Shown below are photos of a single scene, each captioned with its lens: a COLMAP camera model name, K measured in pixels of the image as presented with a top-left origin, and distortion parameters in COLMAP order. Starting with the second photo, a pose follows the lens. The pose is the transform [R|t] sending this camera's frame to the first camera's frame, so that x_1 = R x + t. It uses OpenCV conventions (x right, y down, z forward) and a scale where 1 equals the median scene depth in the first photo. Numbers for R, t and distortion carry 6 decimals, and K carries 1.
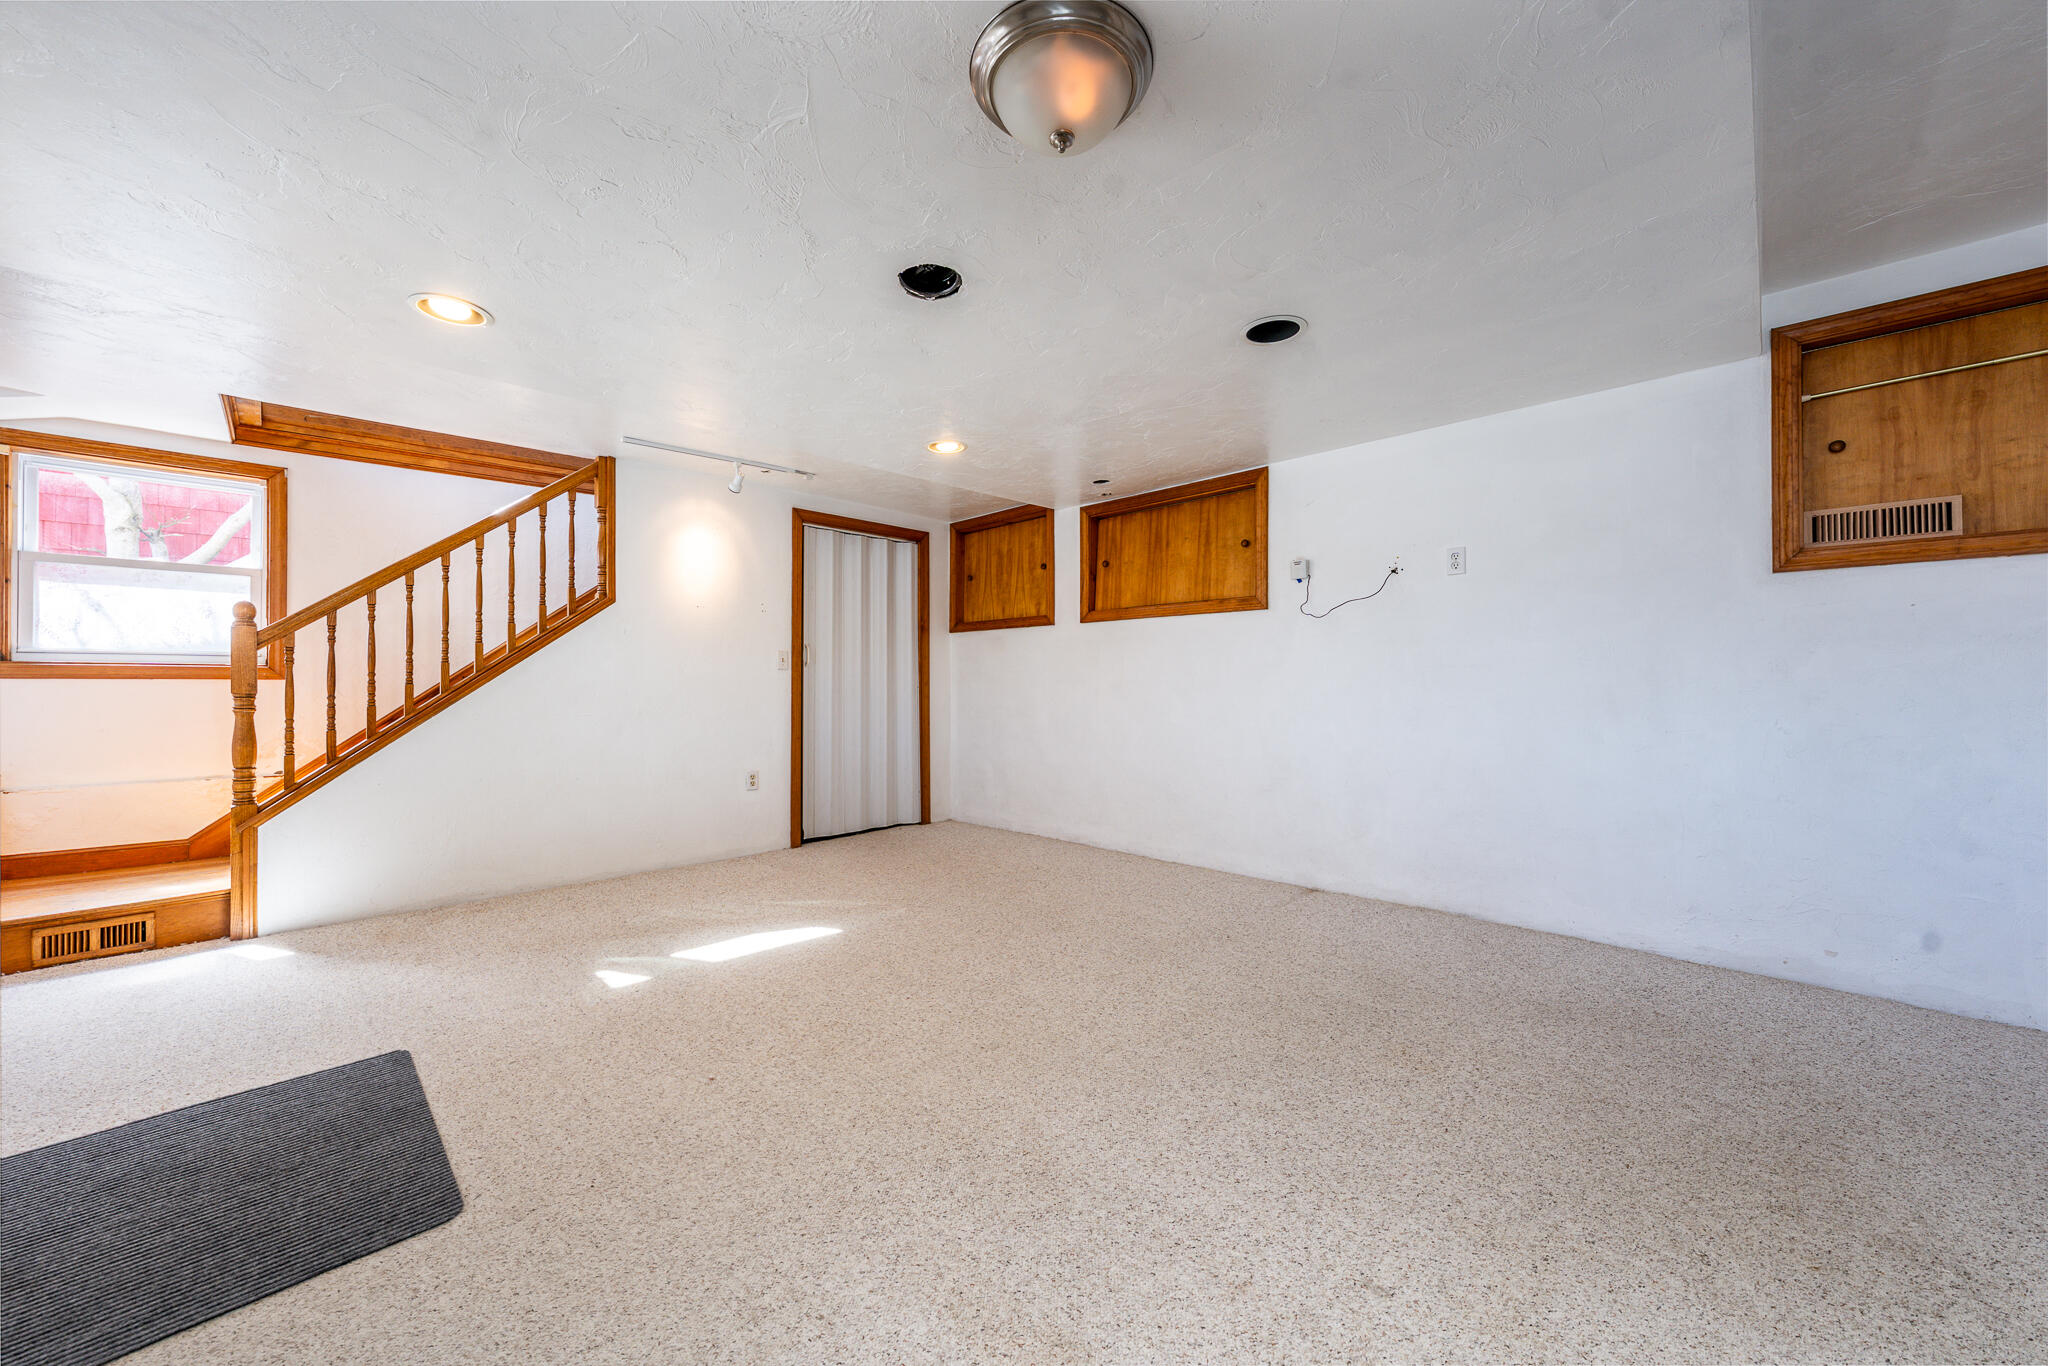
lens RADIAL K [[746.6, 0, 1022.0], [0, 746.6, 681.0], [0, 0, 1]] dist [-0.005371, -0.000011]
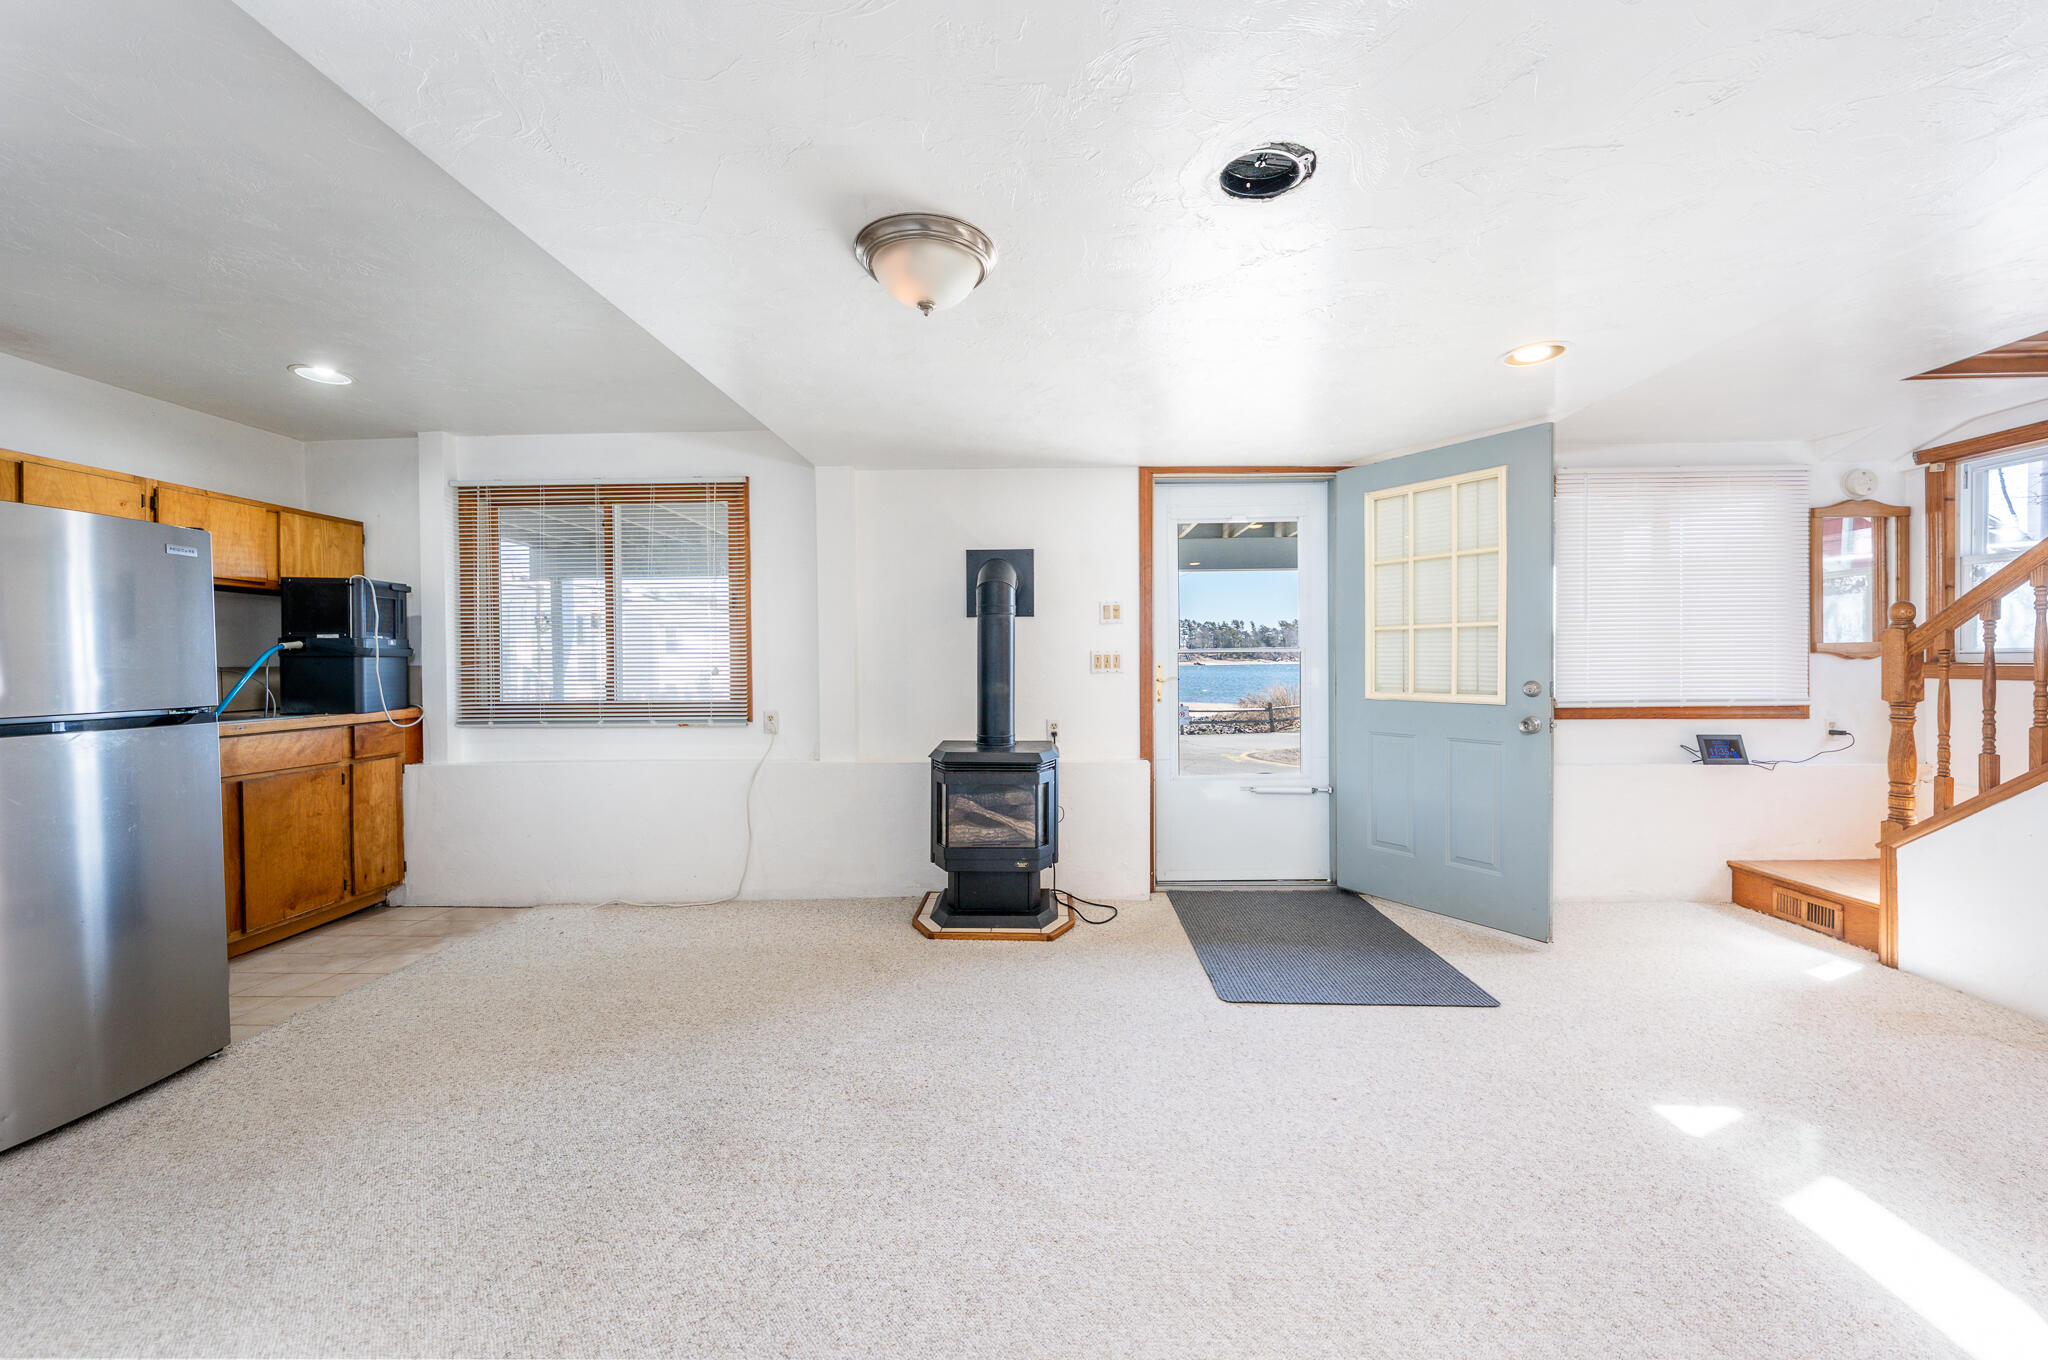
lens RADIAL K [[746.6, 0, 1027.6], [0, 746.6, 670.3], [0, 0, 1]] dist [-0.005371, -0.000011]
pose [[-0.731693, 0.016577, -0.681433, 0.287234], [0.010838, 0.999861, 0.012685, -0.035602], [0.681548, 0.001896, -0.731771, 0.726613]]
